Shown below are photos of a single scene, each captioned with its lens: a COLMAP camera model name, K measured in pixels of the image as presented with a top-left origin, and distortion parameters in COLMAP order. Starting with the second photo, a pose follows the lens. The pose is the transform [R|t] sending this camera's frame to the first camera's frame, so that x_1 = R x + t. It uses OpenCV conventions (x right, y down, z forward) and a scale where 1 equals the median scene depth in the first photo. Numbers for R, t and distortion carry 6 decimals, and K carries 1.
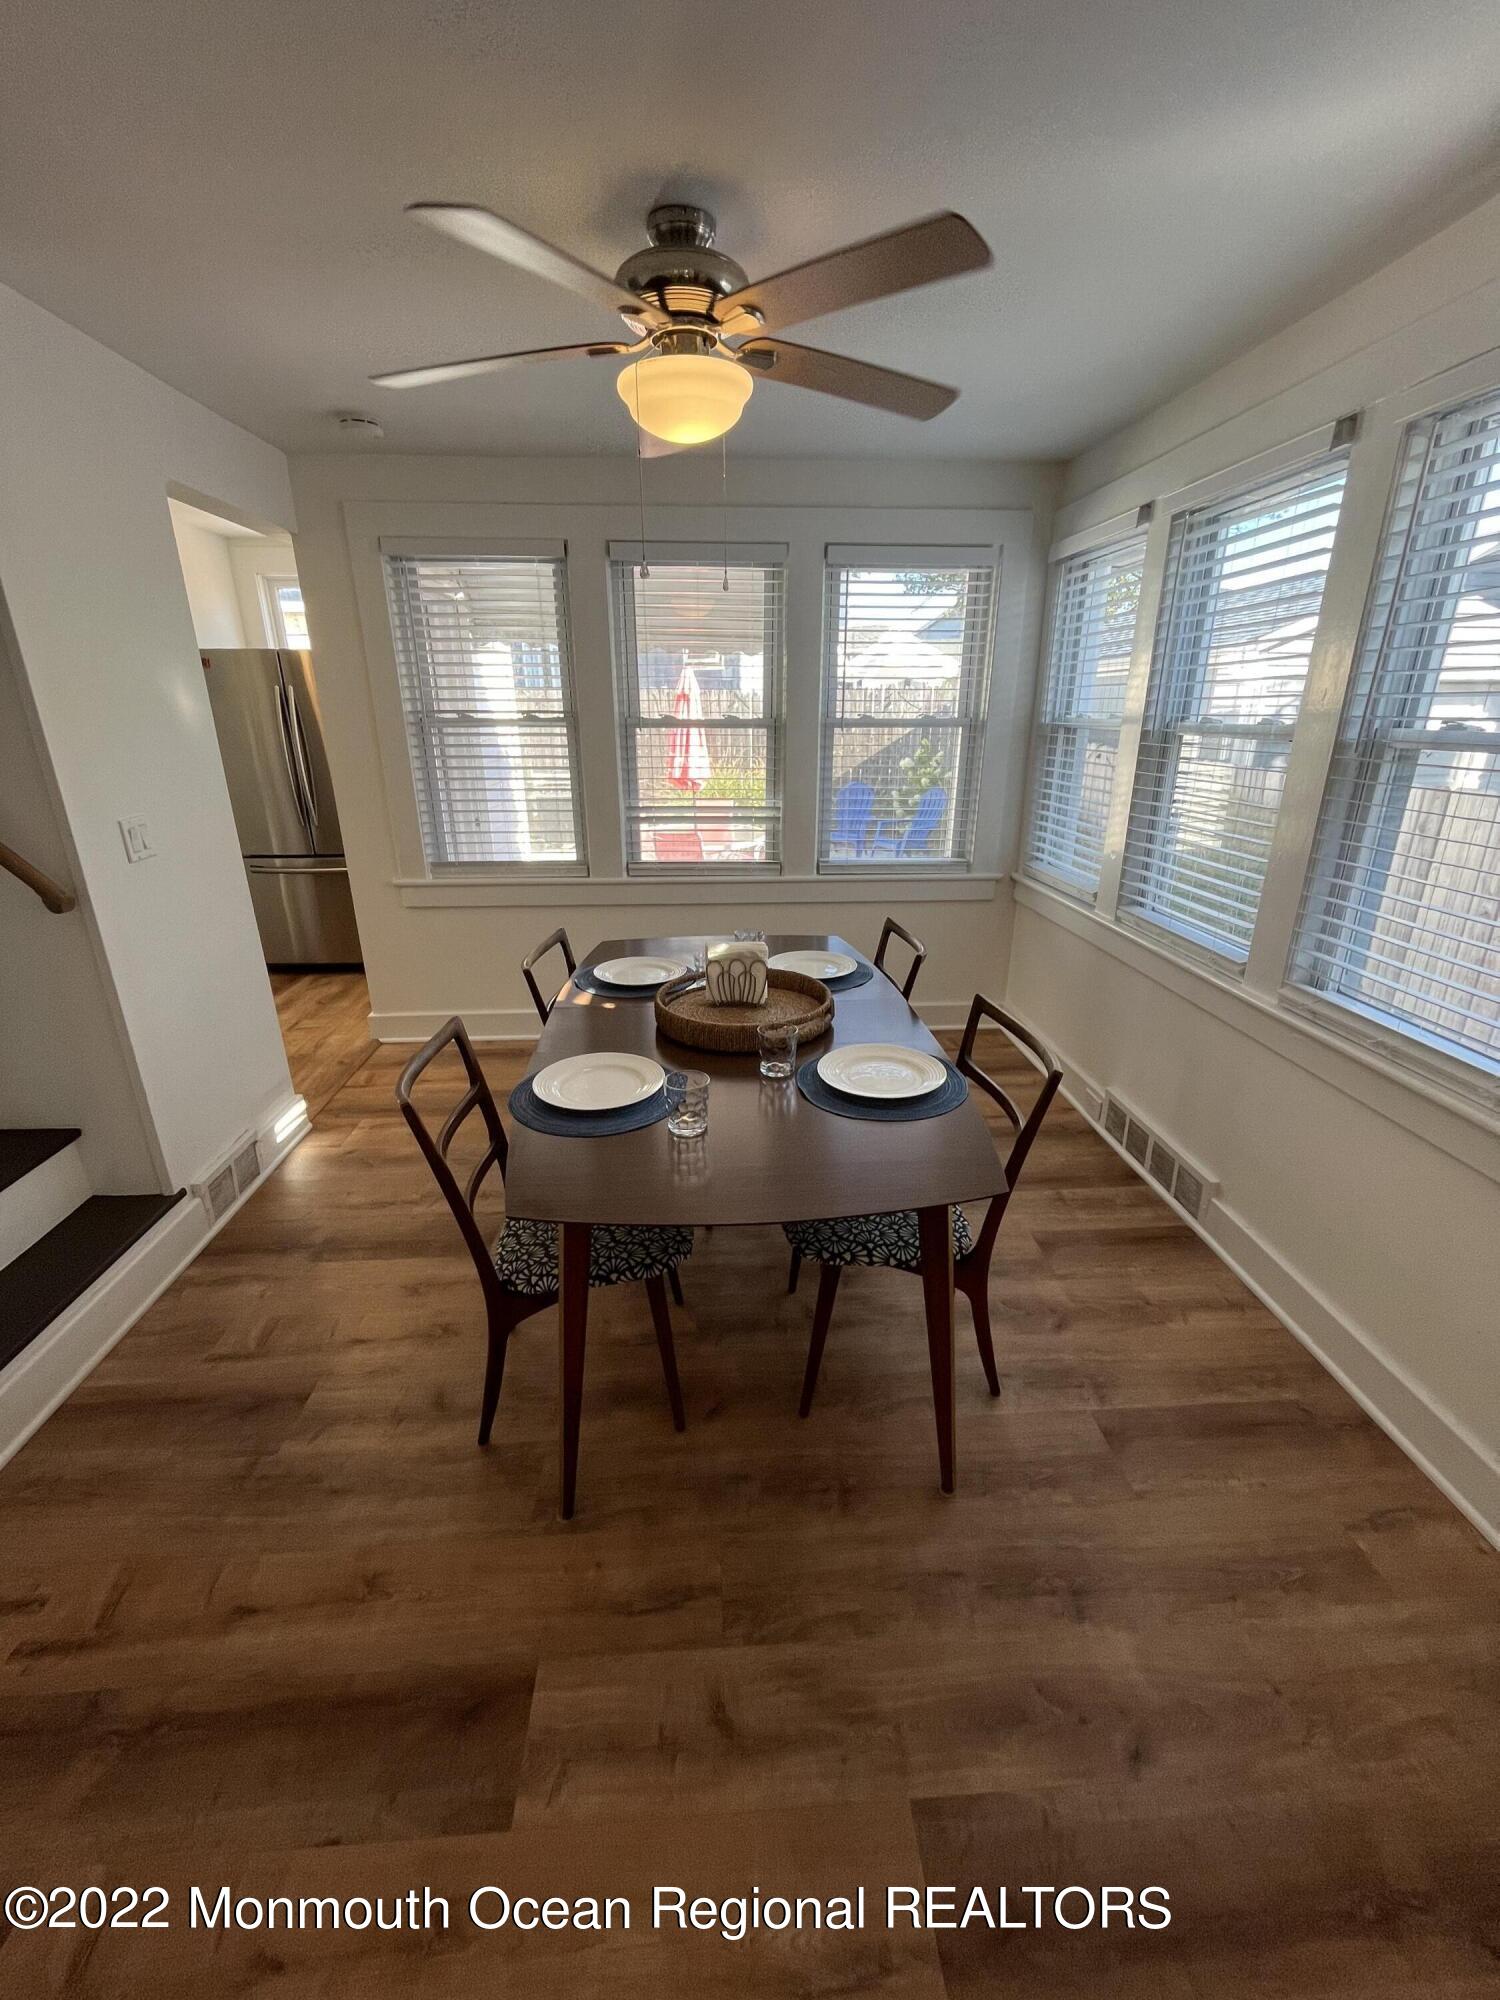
lens RADIAL K [[808.4, 0, 745.5], [0, 808.4, 1000.4], [0, 0, 1]] dist [-0.000935, -0.000292]
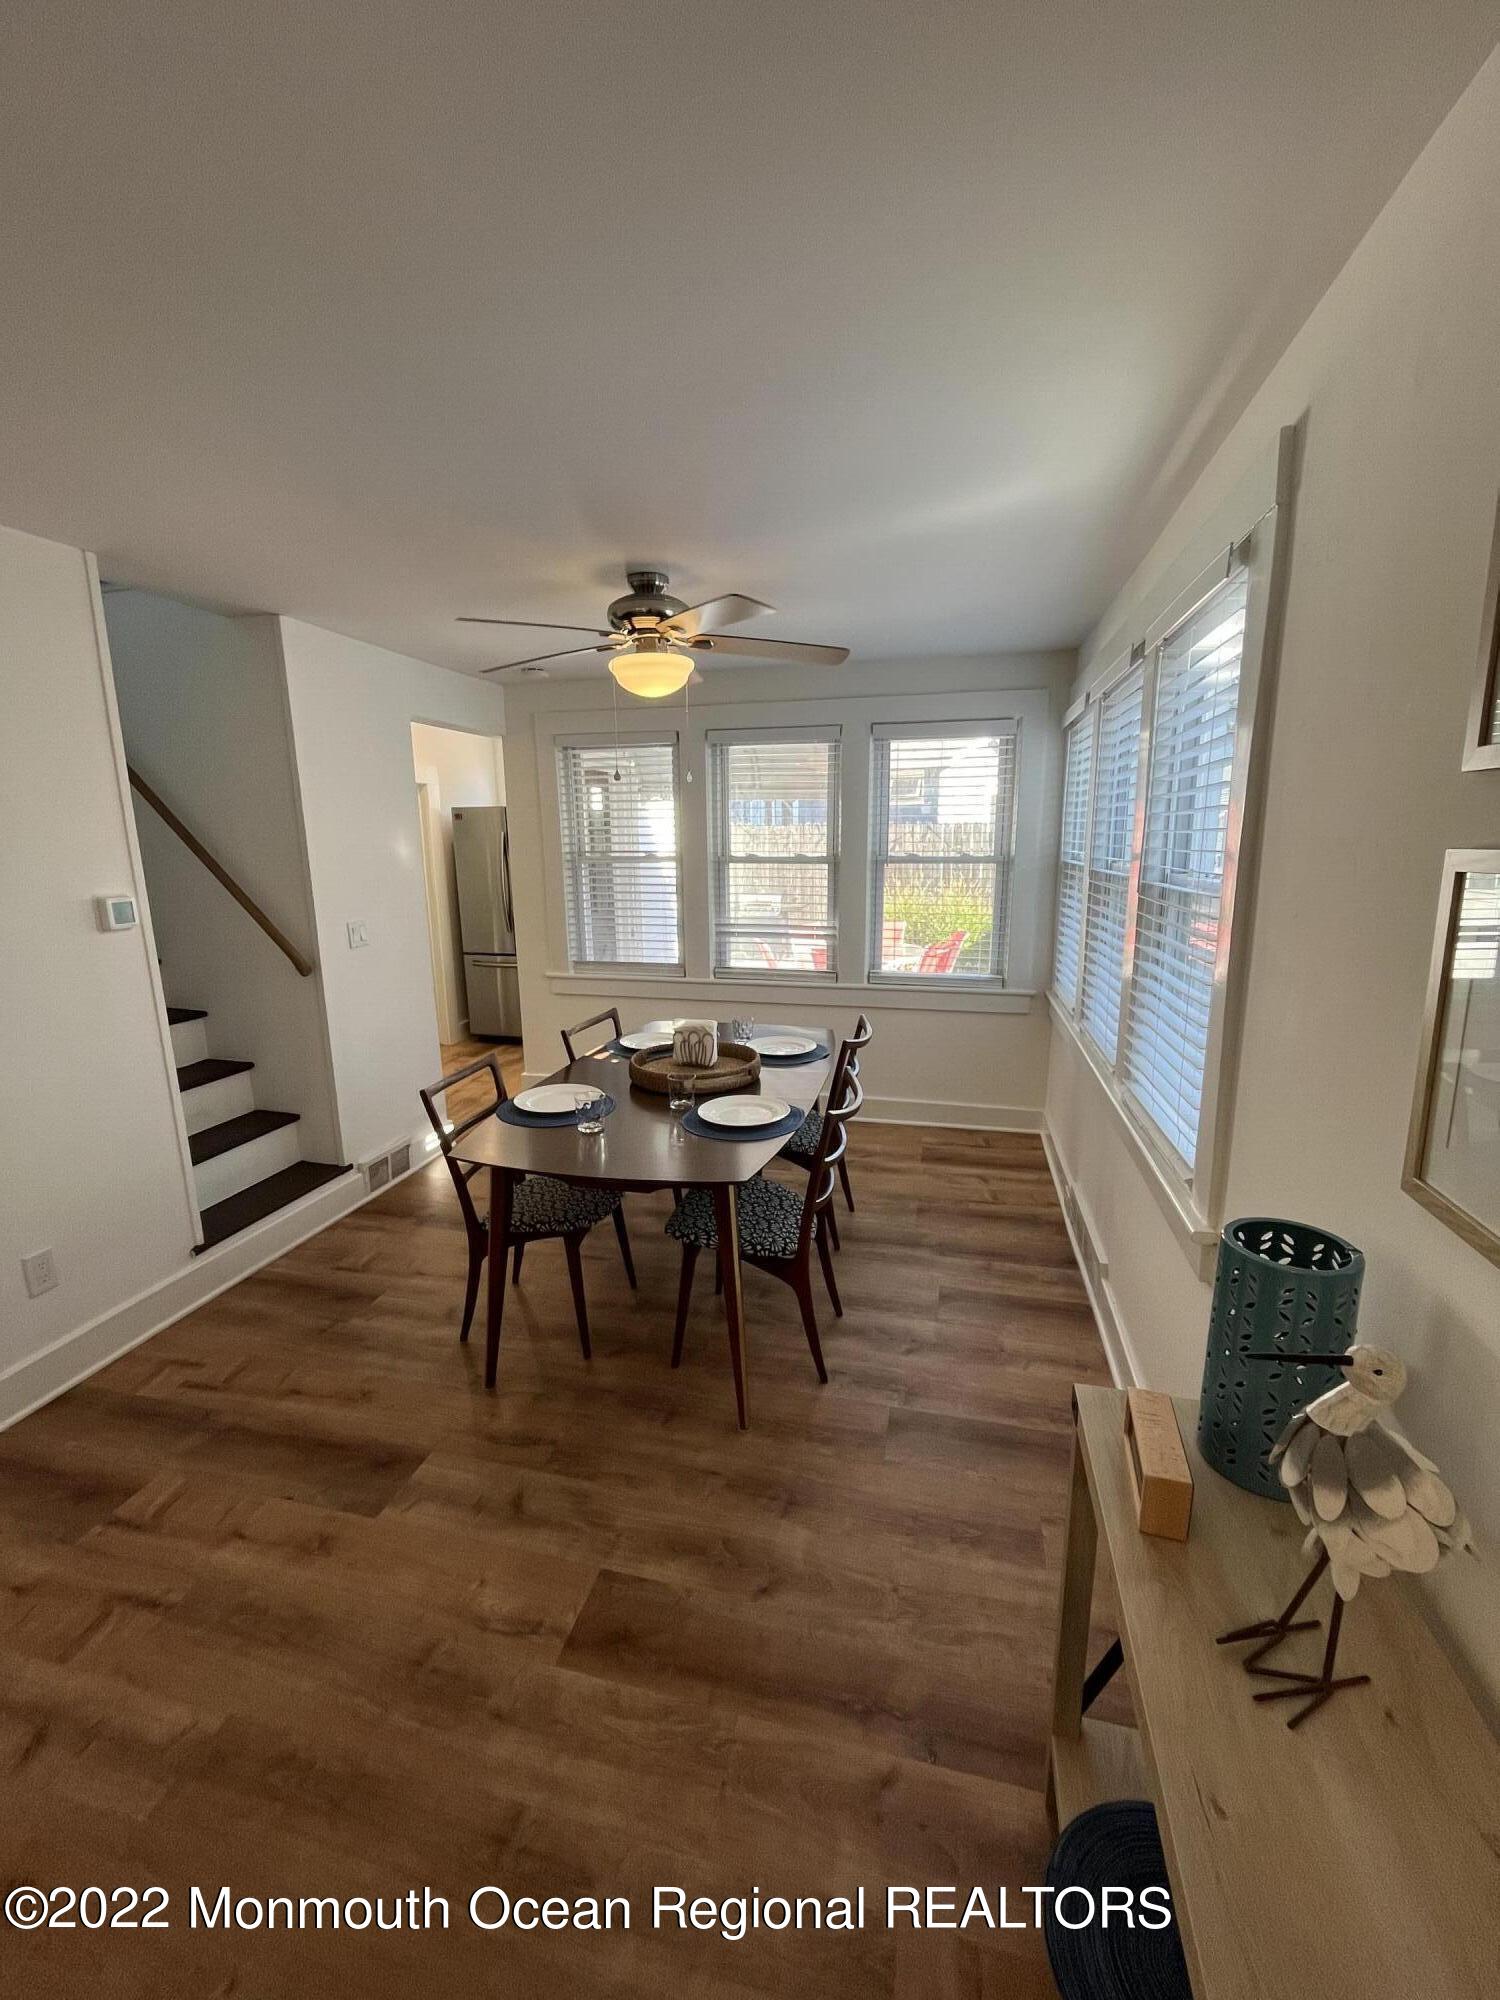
lens RADIAL K [[812.3, 0, 750.0], [0, 812.3, 1000.0], [0, 0, 1]] dist [0.002818, 0.000442]
pose [[0.954153, 0.051648, -0.294831, 0.475980], [-0.093406, 0.987189, -0.129354, 0.064053], [0.284373, 0.150963, 0.946754, -0.285842]]
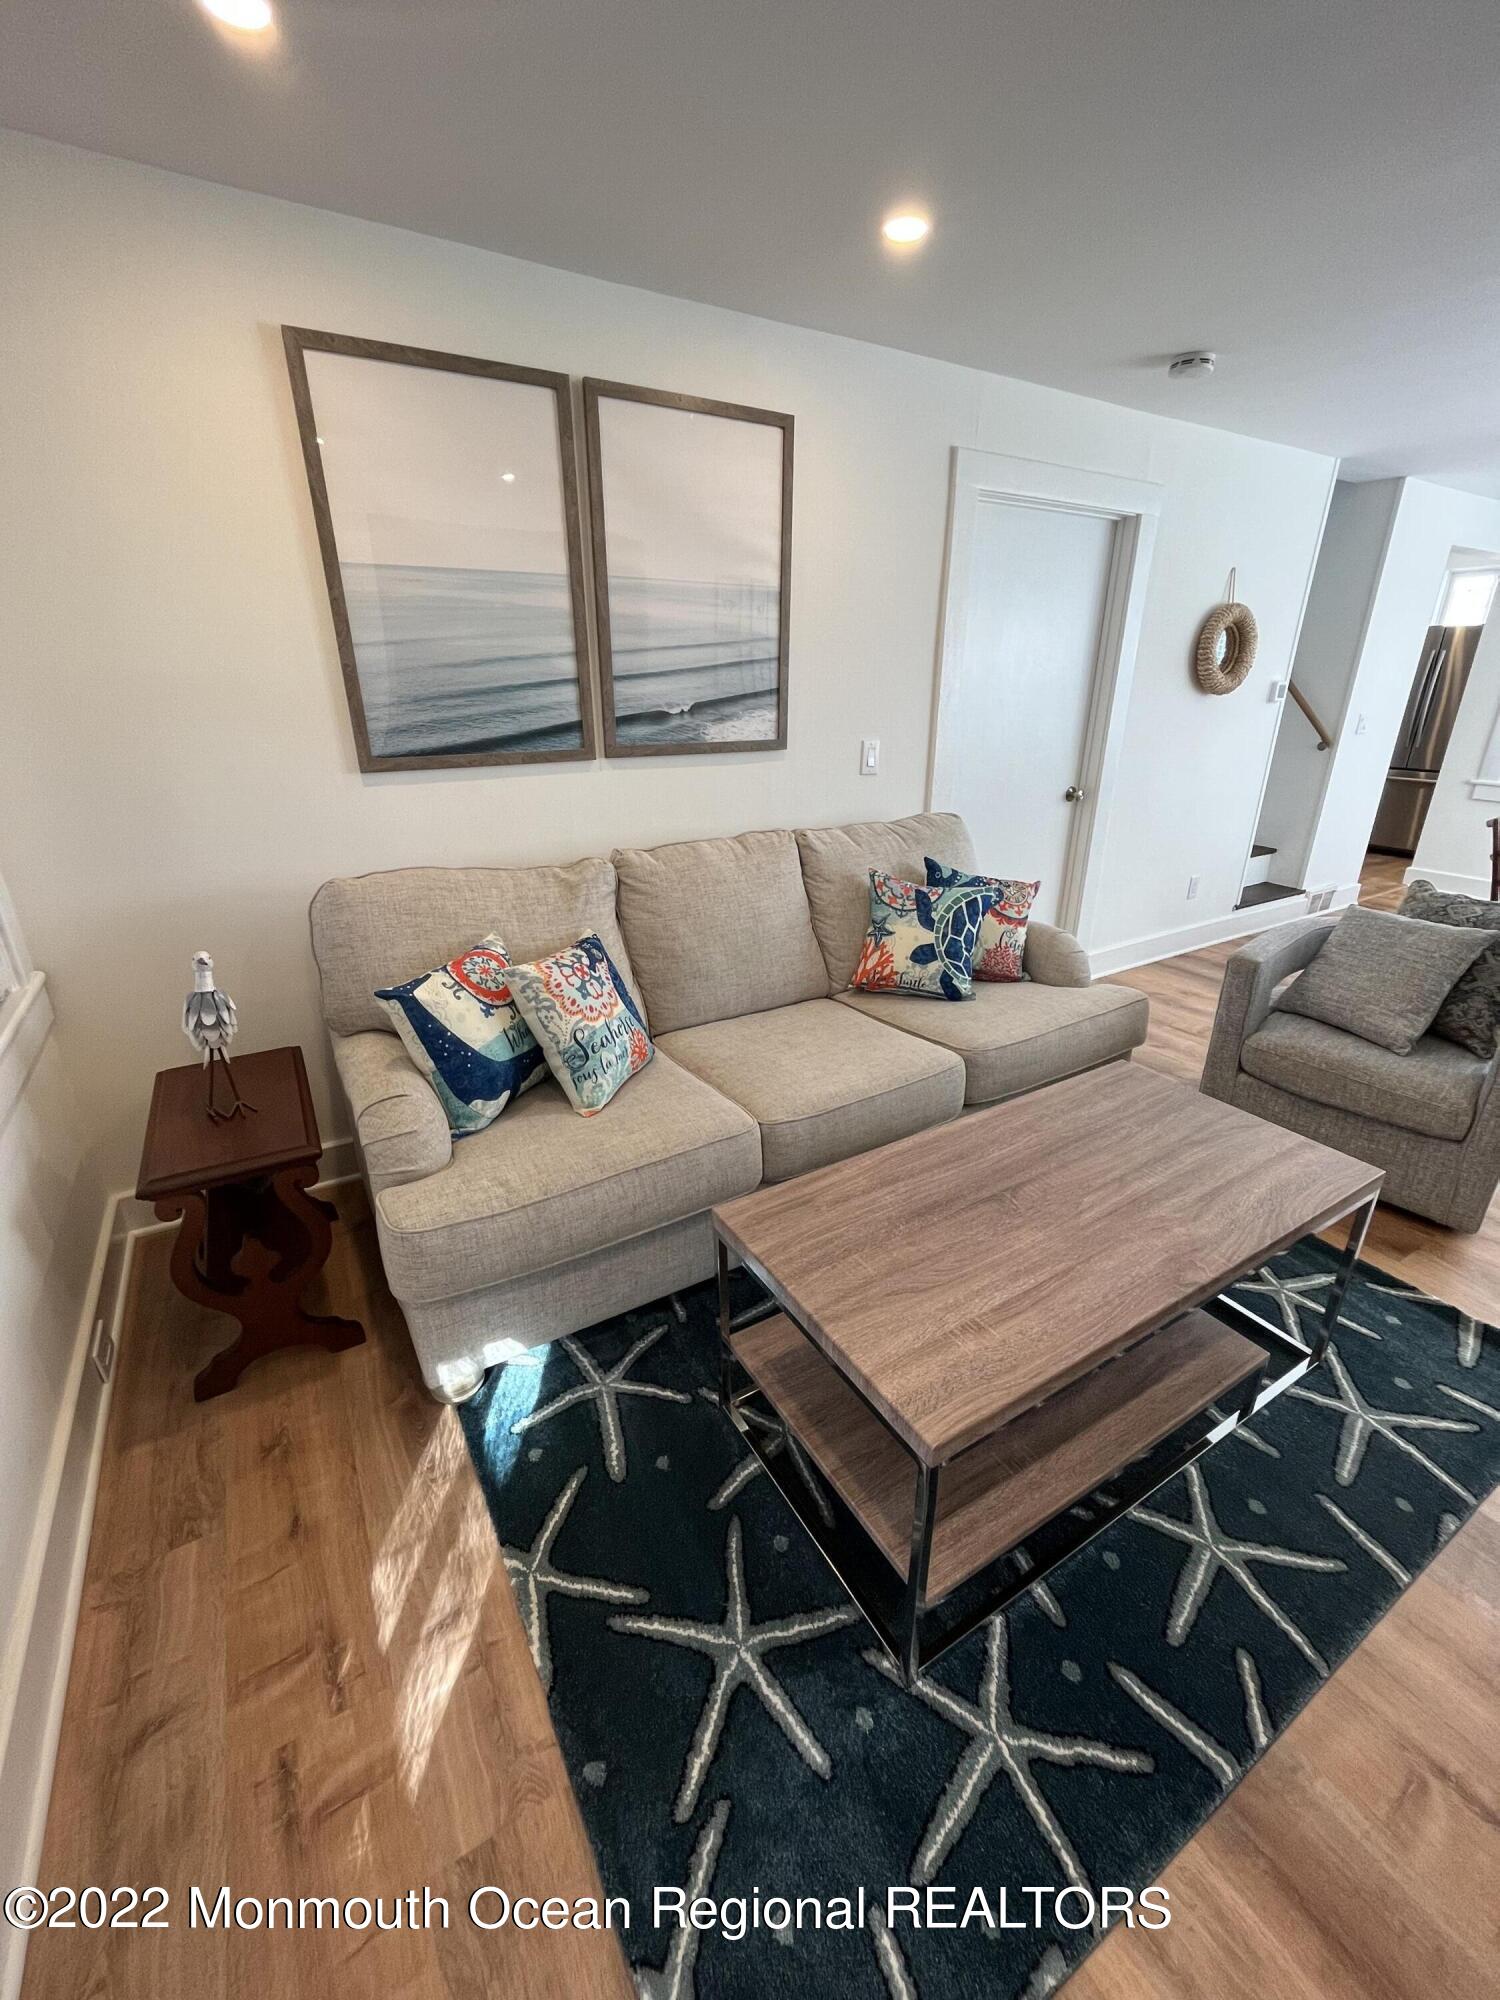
lens RADIAL K [[813.4, 0, 750.0], [0, 813.4, 1000.0], [0, 0, 1]] dist [-0.002240, -0.000055]
pose [[0.466371, 0.330313, -0.820604, 0.532739], [-0.299298, 0.931877, 0.205004, 0.552505], [0.832417, 0.149997, 0.533462, -1.469116]]
